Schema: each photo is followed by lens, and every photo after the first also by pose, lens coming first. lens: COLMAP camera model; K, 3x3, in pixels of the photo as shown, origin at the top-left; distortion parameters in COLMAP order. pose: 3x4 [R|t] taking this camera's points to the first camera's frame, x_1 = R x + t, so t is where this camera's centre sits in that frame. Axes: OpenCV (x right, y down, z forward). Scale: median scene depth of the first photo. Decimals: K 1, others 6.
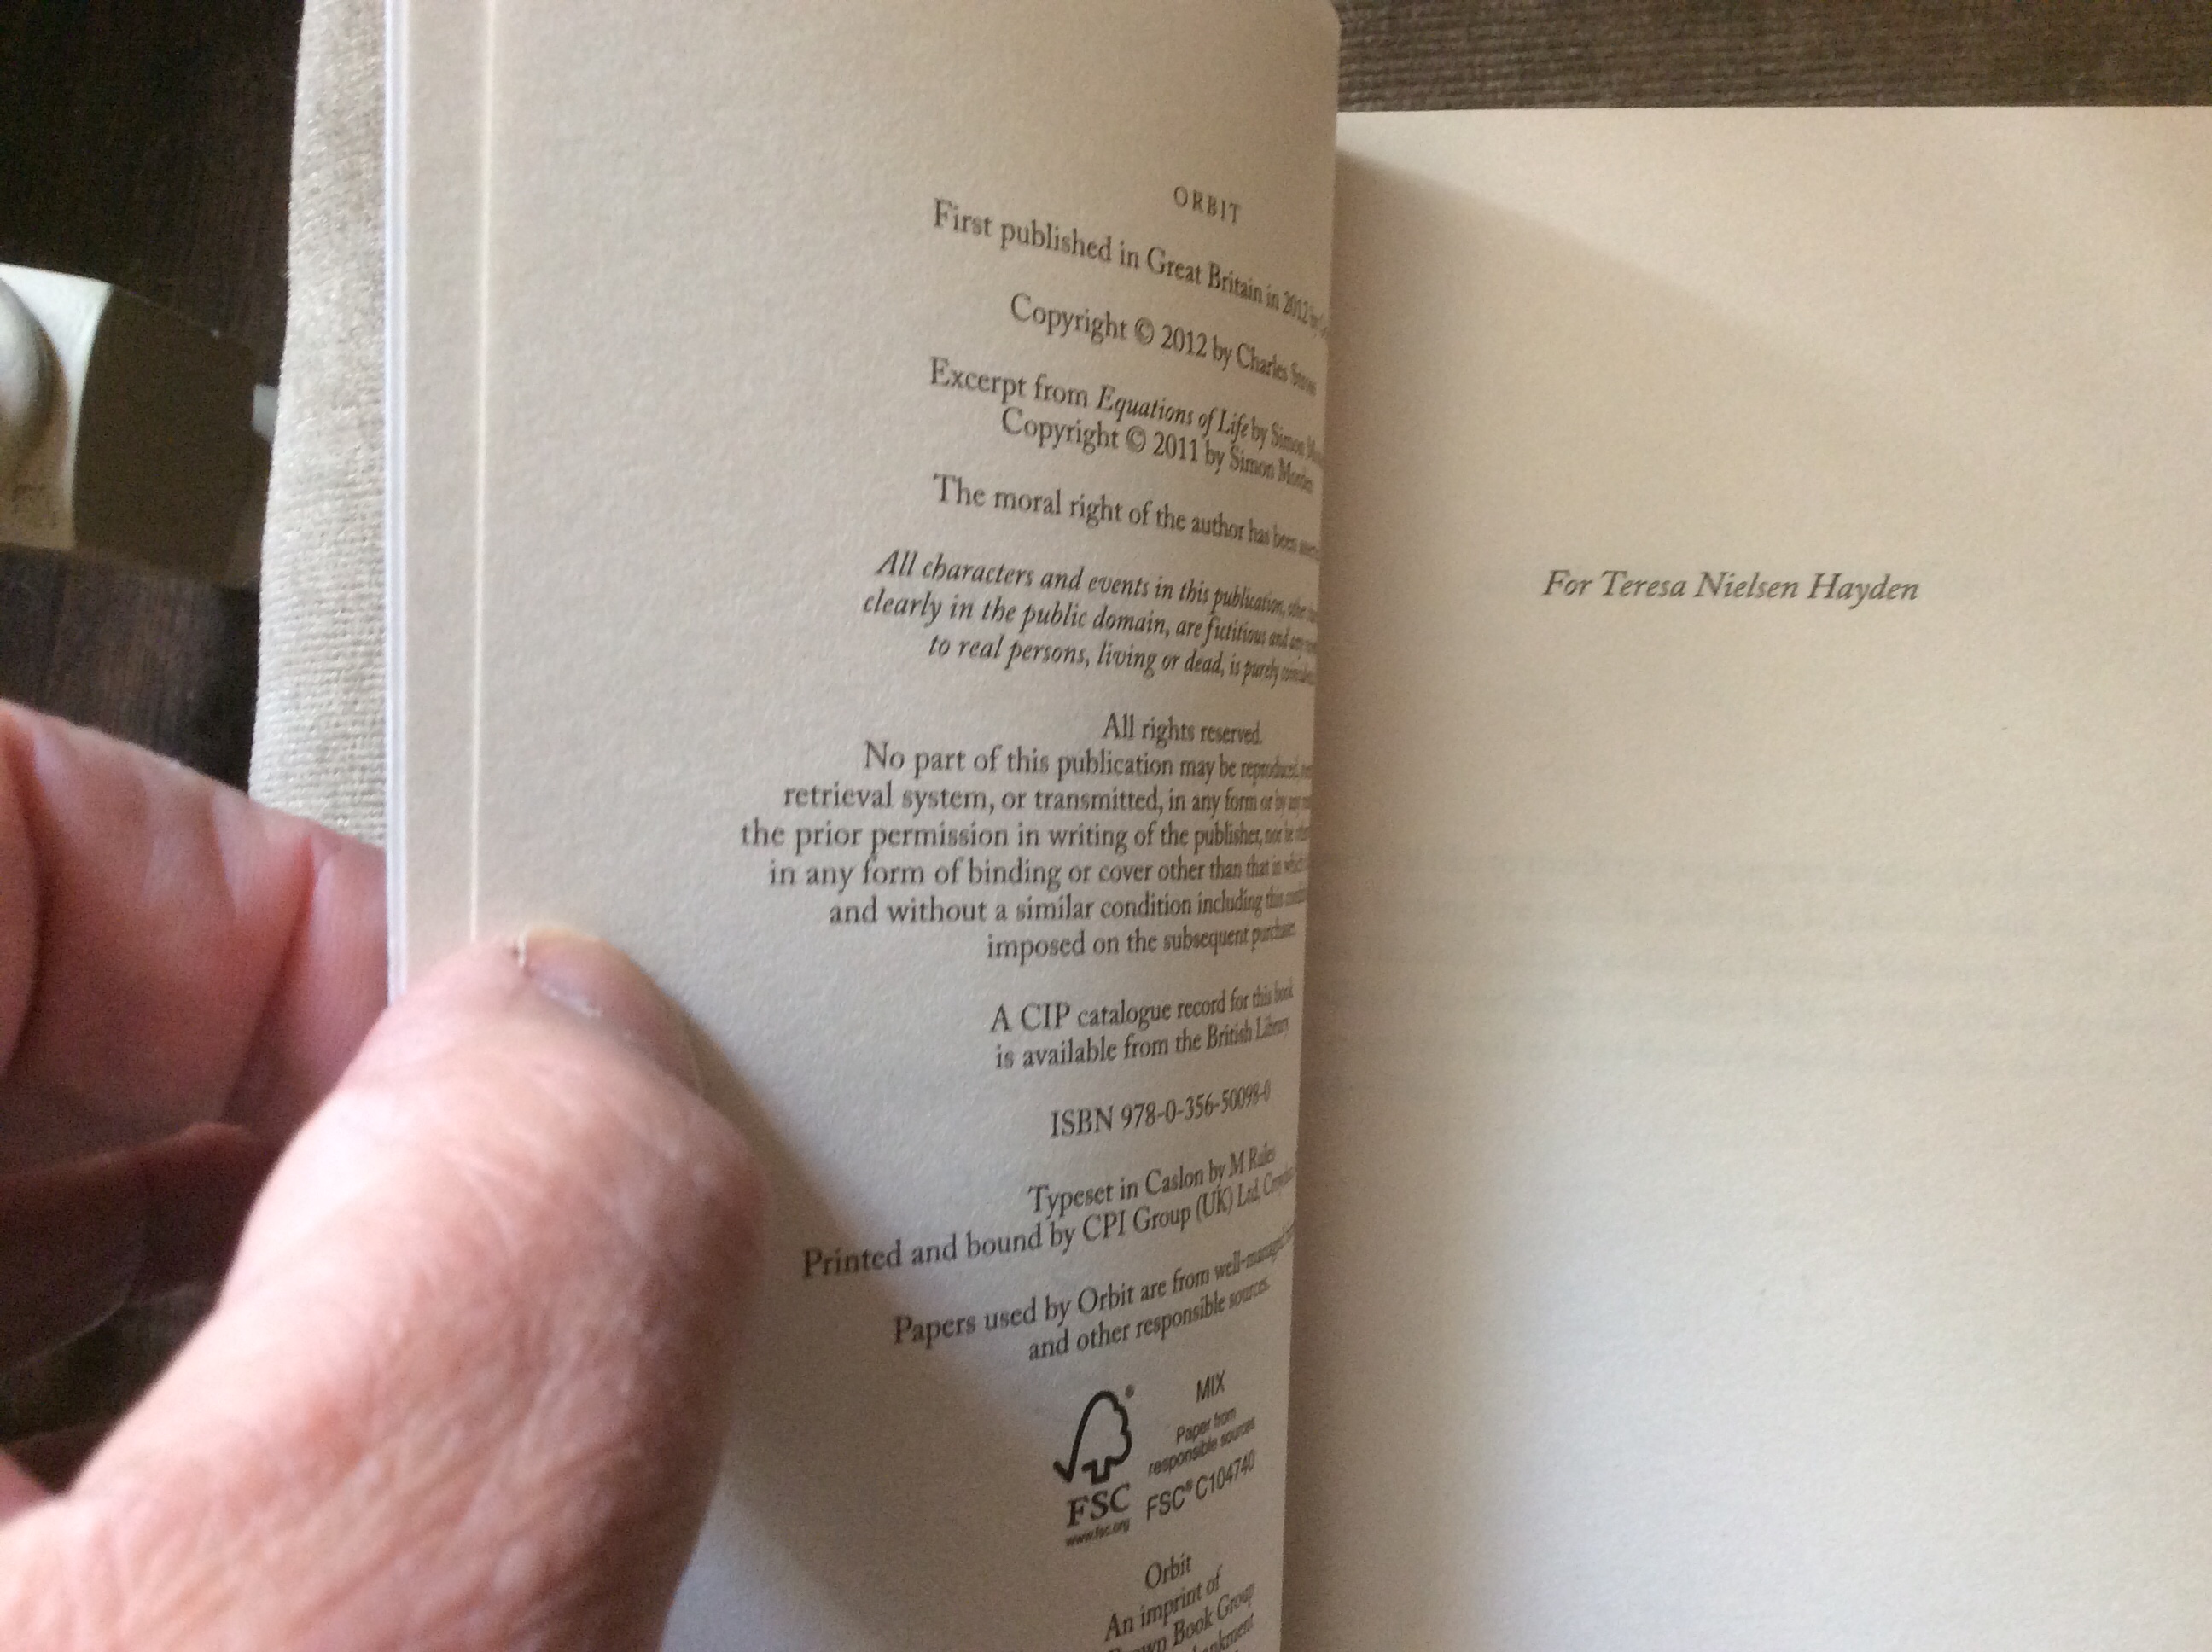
lens RADIAL K [[2036.9, 0, 1100.1], [0, 2036.9, 825.4], [0, 0, 1]] dist [-0.041786, 0.000000]
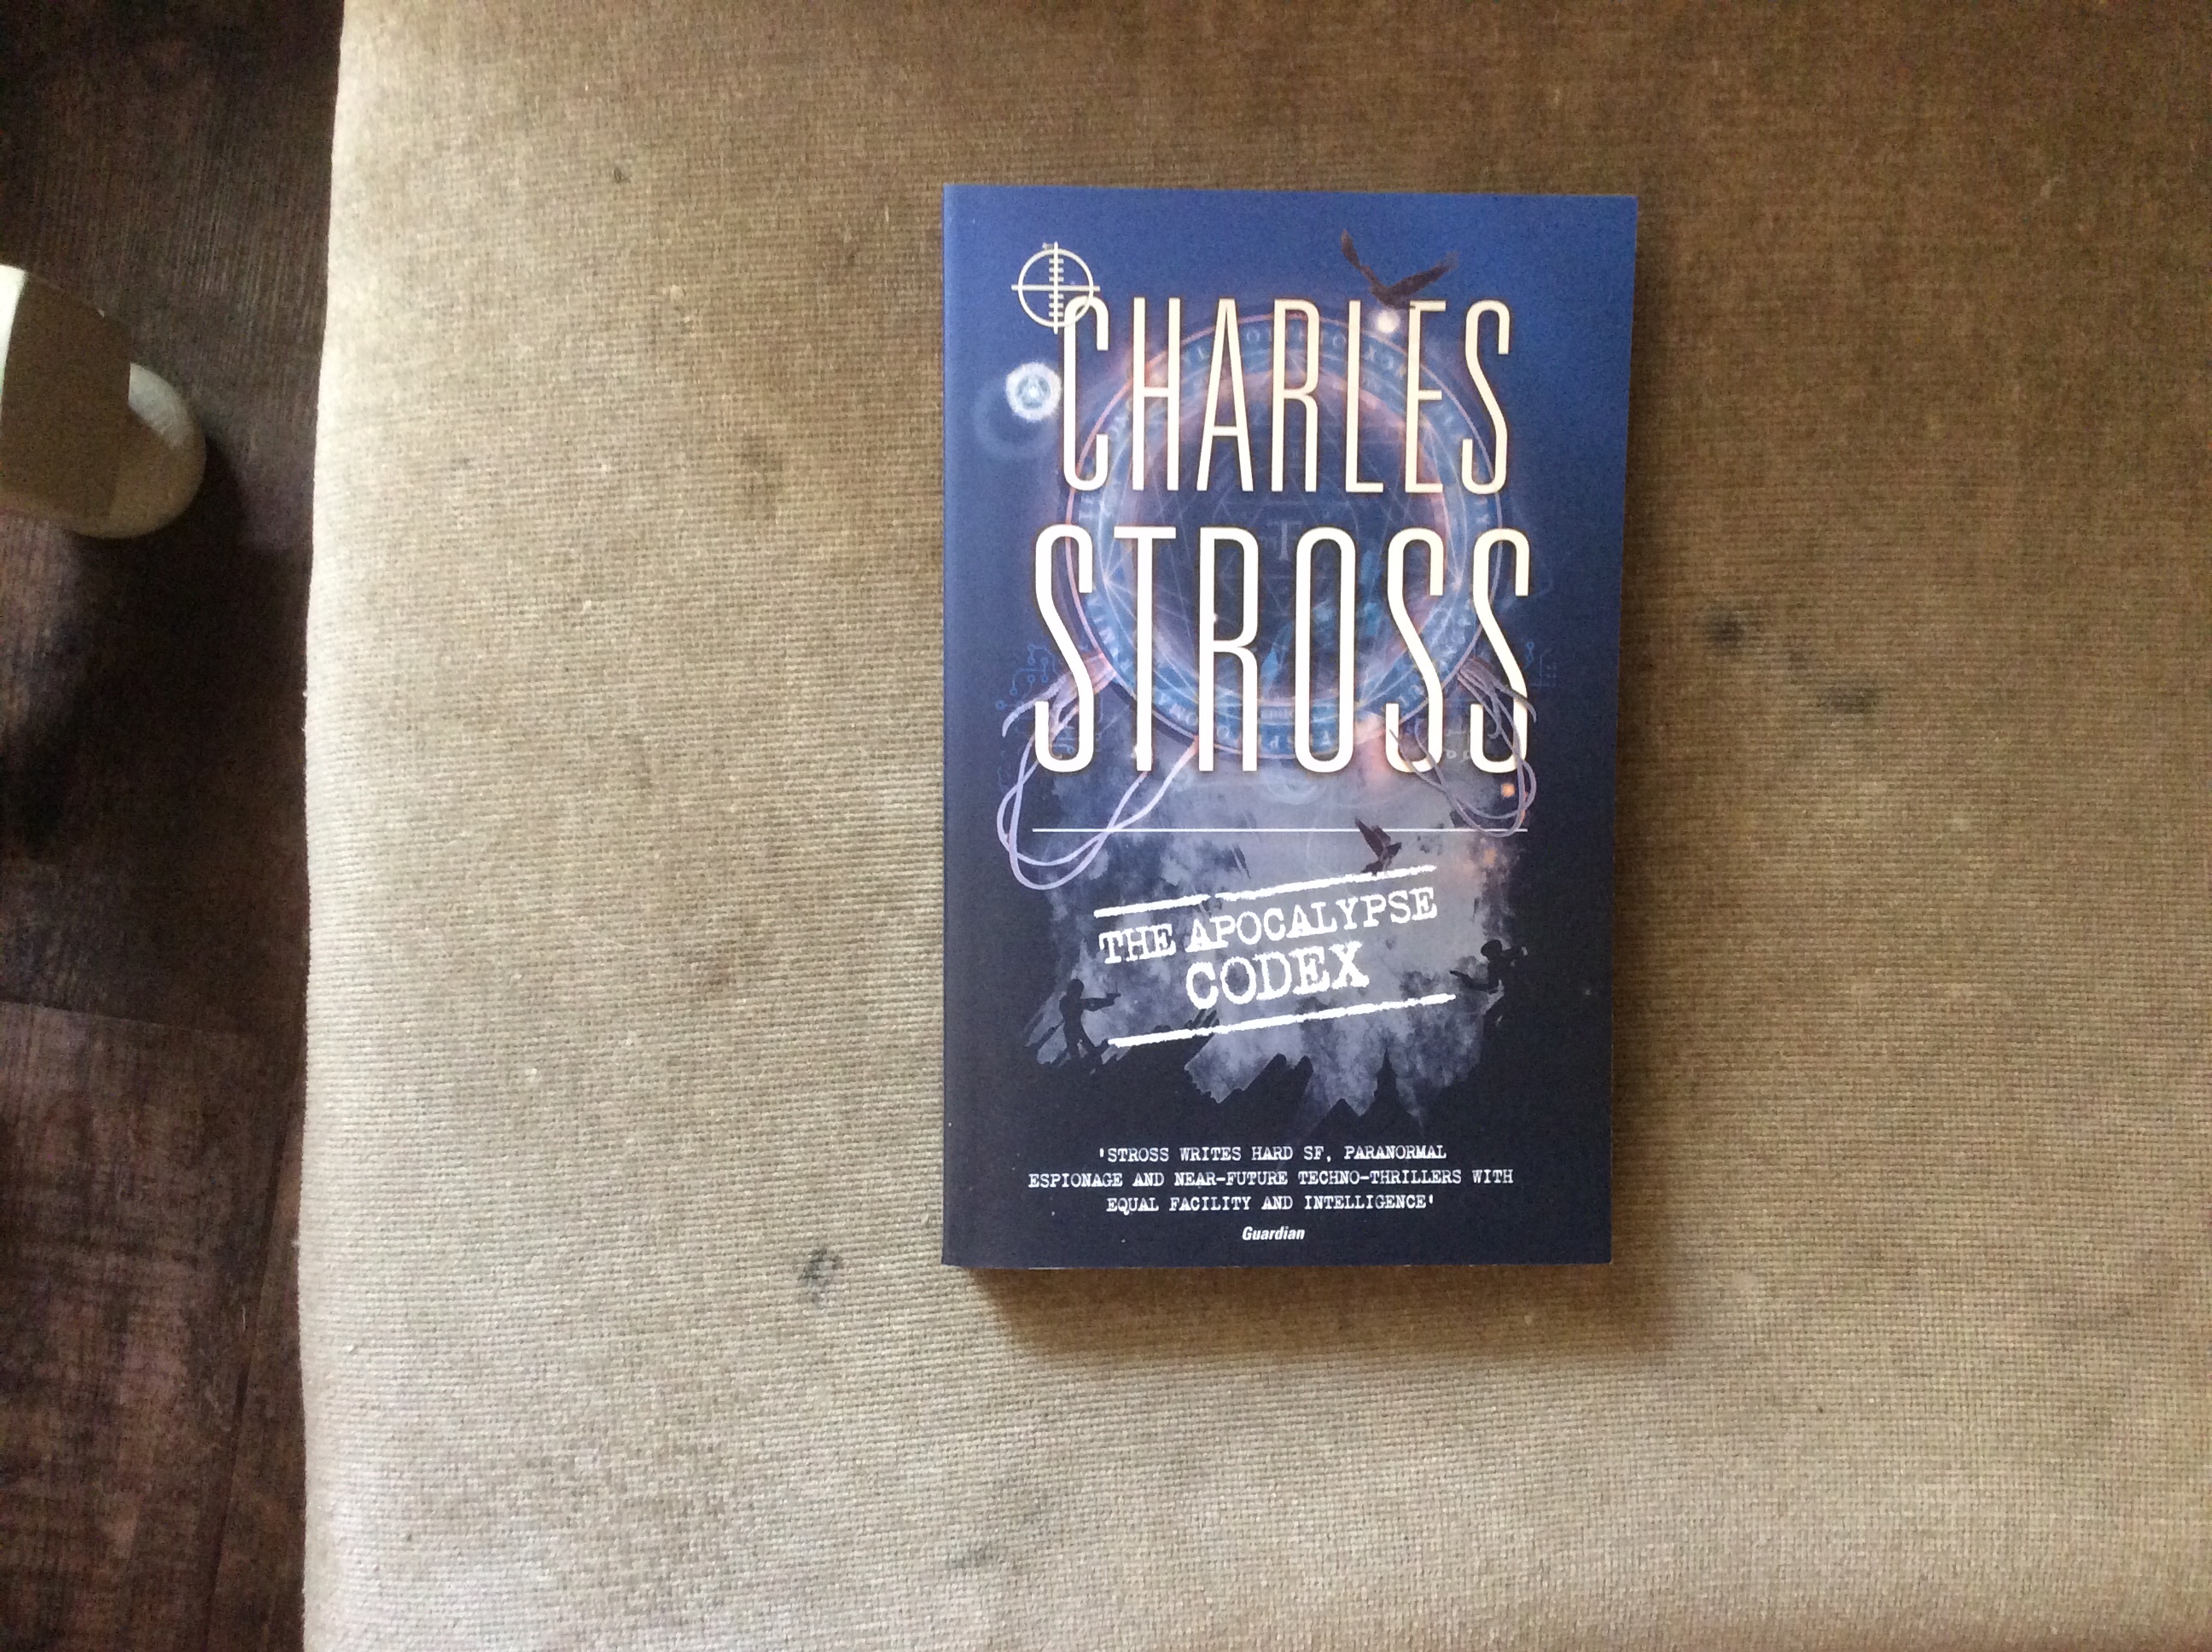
lens RADIAL K [[2036.9, 0, 1105.7], [0, 2036.9, 833.6], [0, 0, 1]] dist [-0.041786, 0.000000]
pose [[0.989745, -0.023645, 0.140872, -0.066054], [0.022463, 0.999698, 0.009973, 0.134502], [-0.141065, -0.006706, 0.989978, -0.540740]]
